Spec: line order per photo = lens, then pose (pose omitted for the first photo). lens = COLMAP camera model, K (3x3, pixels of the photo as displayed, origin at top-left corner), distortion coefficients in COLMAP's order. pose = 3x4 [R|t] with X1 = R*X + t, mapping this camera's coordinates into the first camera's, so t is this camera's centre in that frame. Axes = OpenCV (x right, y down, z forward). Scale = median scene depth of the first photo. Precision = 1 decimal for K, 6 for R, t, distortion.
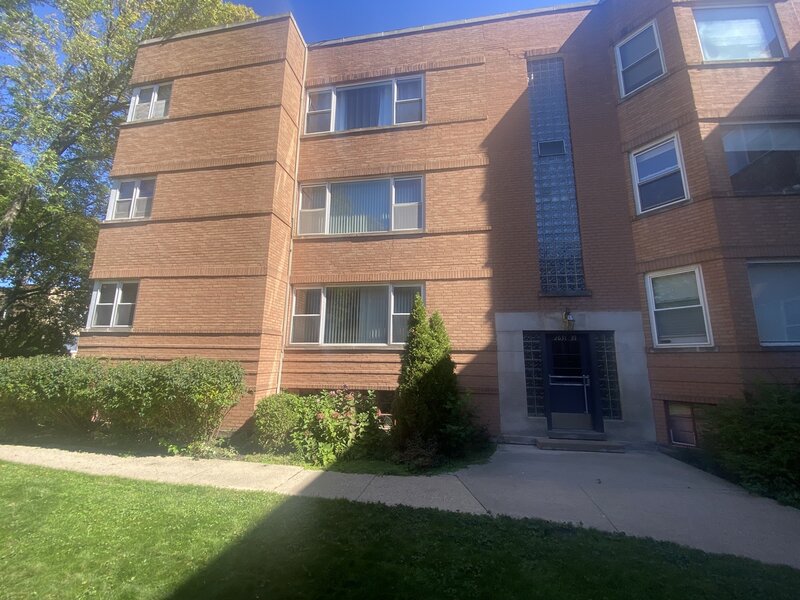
lens RADIAL K [[327.8, 0, 400.0], [0, 327.8, 300.0], [0, 0, 1]] dist [-0.001467, -0.000745]
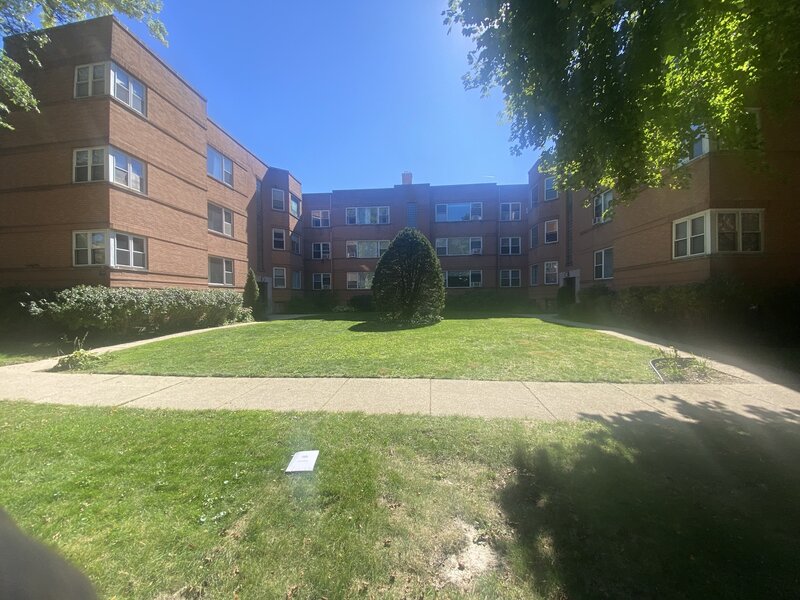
lens RADIAL K [[327.8, 0, 400.0], [0, 327.8, 300.0], [0, 0, 1]] dist [-0.001467, -0.000745]
pose [[-0.084654, -0.024393, 0.996112, -2.914271], [-0.194438, 0.980886, 0.007496, -0.021596], [-0.977255, -0.193048, -0.087778, -0.109385]]
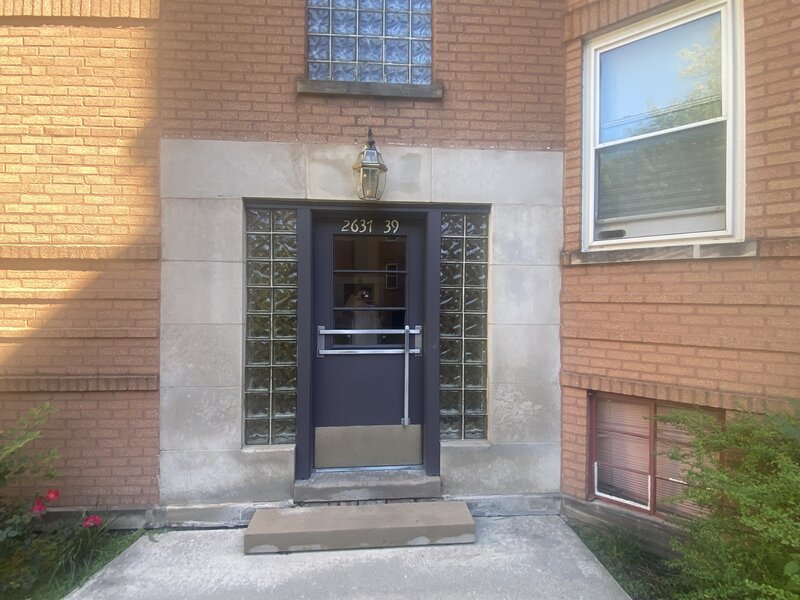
lens RADIAL K [[399.8, 0, 400.0], [0, 399.8, 300.0], [0, 0, 1]] dist [0.015889, -0.000695]
pose [[0.969882, -0.012268, 0.243267, 0.444660], [-0.036570, 0.980076, 0.195229, 0.113115], [-0.240815, -0.198245, 0.950109, 0.581144]]
